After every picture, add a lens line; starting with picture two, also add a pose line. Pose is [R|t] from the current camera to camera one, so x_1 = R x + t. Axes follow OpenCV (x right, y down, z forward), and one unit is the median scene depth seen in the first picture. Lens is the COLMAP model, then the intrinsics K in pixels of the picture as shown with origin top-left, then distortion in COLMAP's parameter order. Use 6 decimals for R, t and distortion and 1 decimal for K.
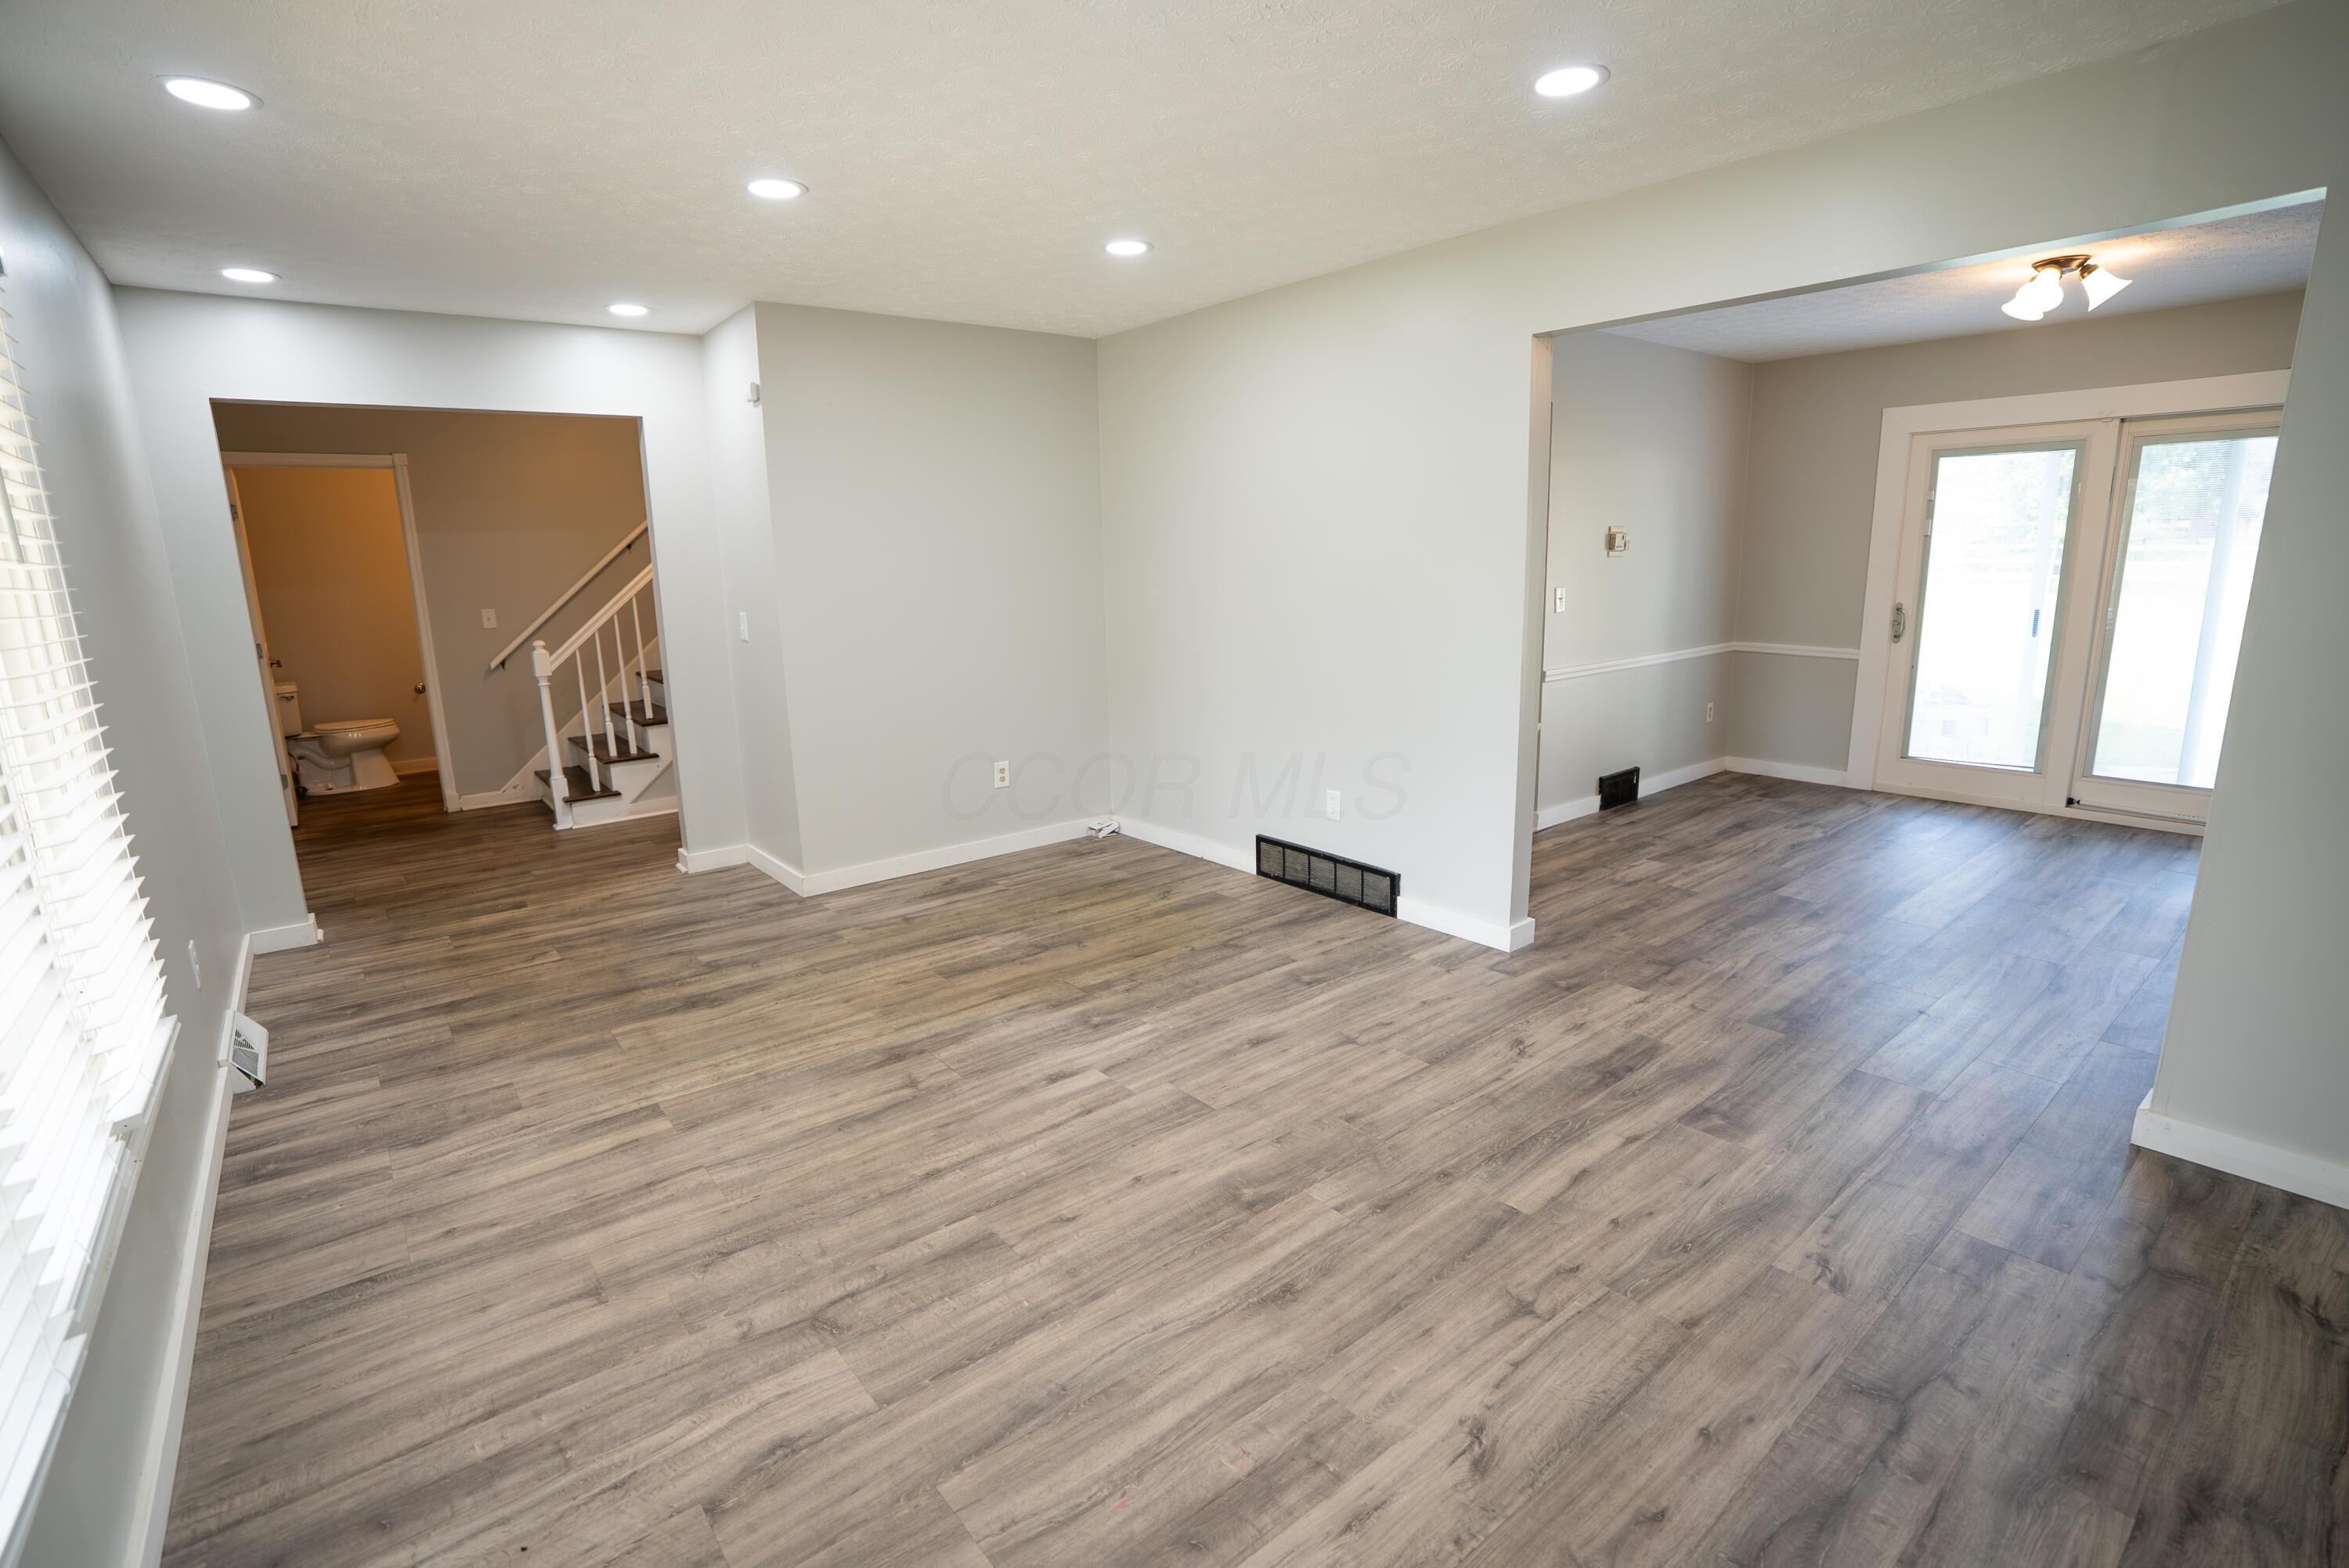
lens RADIAL K [[1088.2, 0, 1174.5], [0, 1088.2, 784.0], [0, 0, 1]] dist [-0.075336, 0.029839]
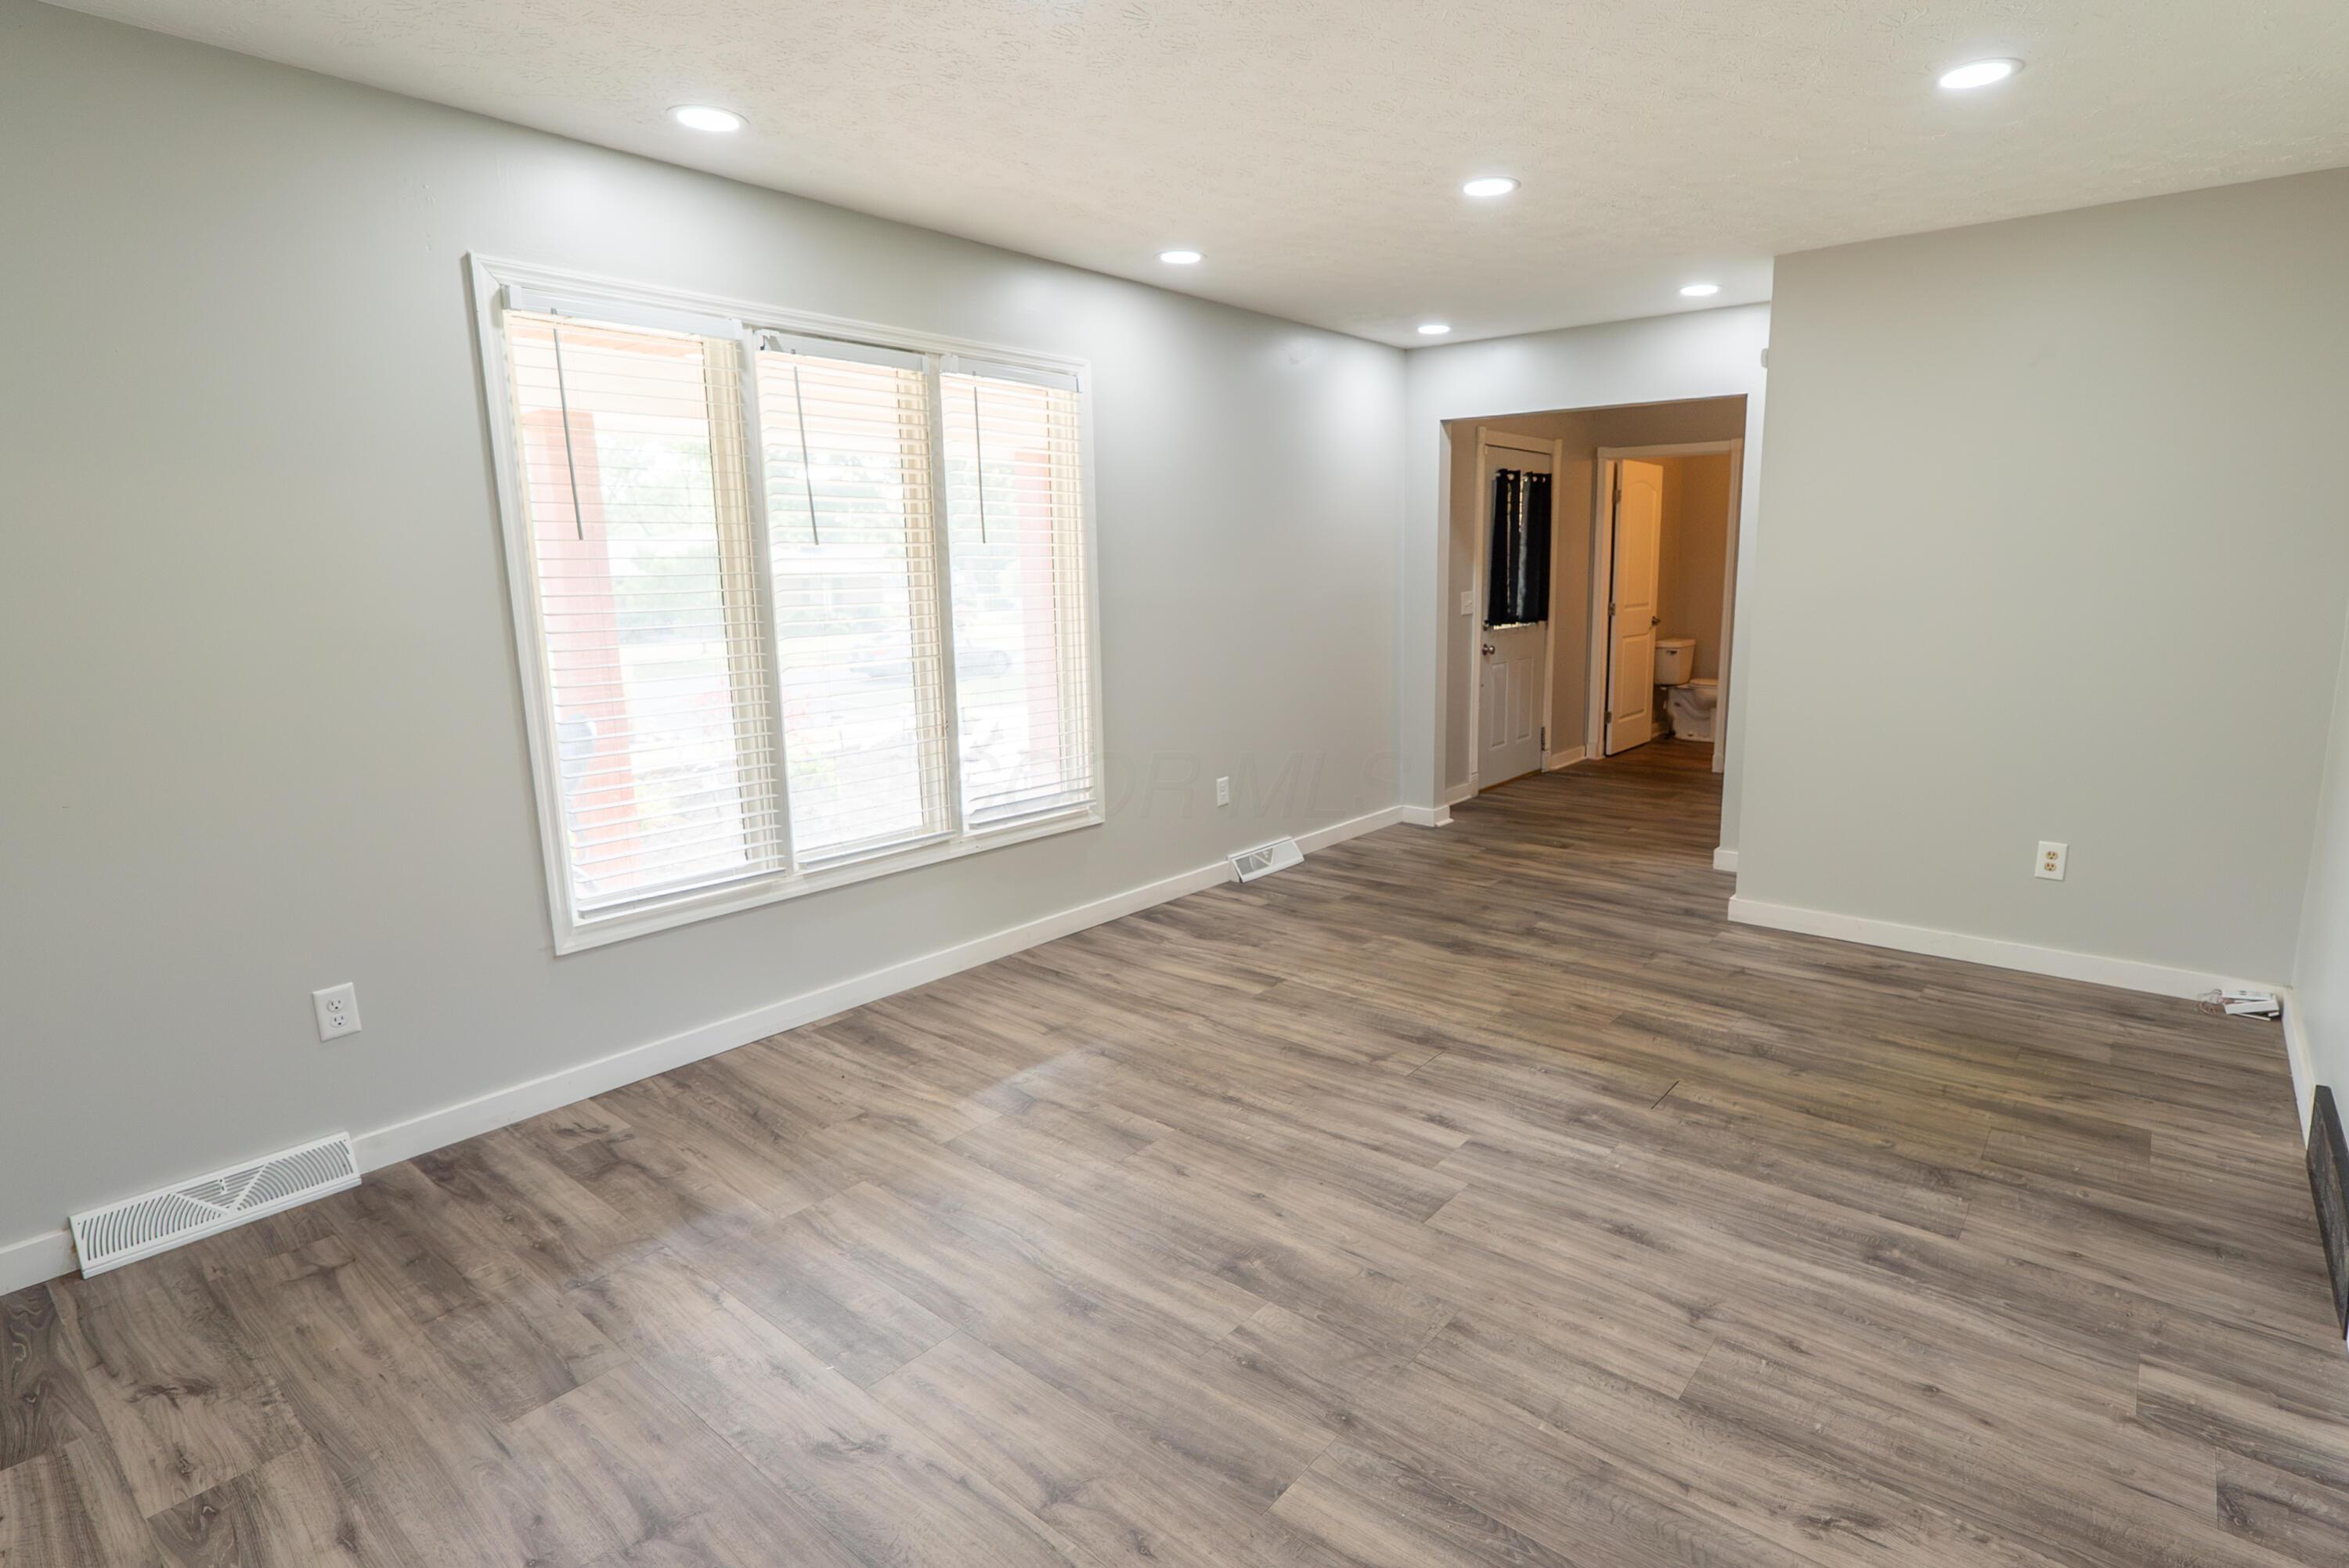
lens RADIAL K [[1082.0, 0, 1174.6], [0, 1082.0, 767.5], [0, 0, 1]] dist [-0.001721, -0.000237]
pose [[0.238095, 0.202957, -0.949800, 0.548816], [-0.198979, 0.967373, 0.156832, -0.098721], [0.950641, 0.151650, 0.270711, 0.420728]]
